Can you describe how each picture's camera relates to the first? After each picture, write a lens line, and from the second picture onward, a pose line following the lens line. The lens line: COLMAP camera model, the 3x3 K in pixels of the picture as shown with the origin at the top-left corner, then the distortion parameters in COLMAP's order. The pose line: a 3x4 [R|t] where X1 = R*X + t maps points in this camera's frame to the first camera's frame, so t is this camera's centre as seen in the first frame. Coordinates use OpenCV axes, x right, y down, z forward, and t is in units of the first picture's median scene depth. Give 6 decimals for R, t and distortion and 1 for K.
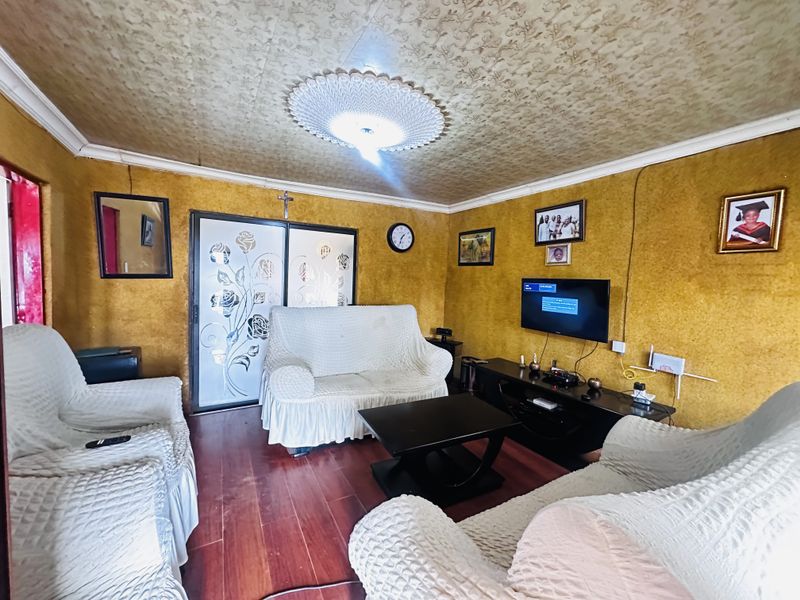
lens RADIAL K [[321.5, 0, 399.1], [0, 321.5, 298.2], [0, 0, 1]] dist [-0.003503, 0.000376]
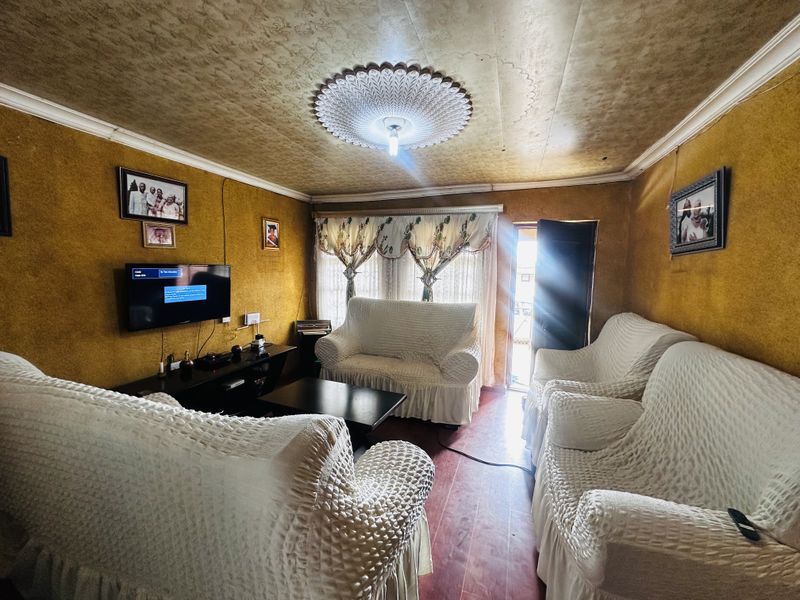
lens RADIAL K [[321.5, 0, 399.1], [0, 321.5, 298.2], [0, 0, 1]] dist [-0.003503, 0.000376]
pose [[-0.639747, -0.123150, 0.758656, -0.614728], [0.001037, 0.986941, 0.161081, -0.112579], [-0.768585, 0.103838, -0.631264, 1.119983]]
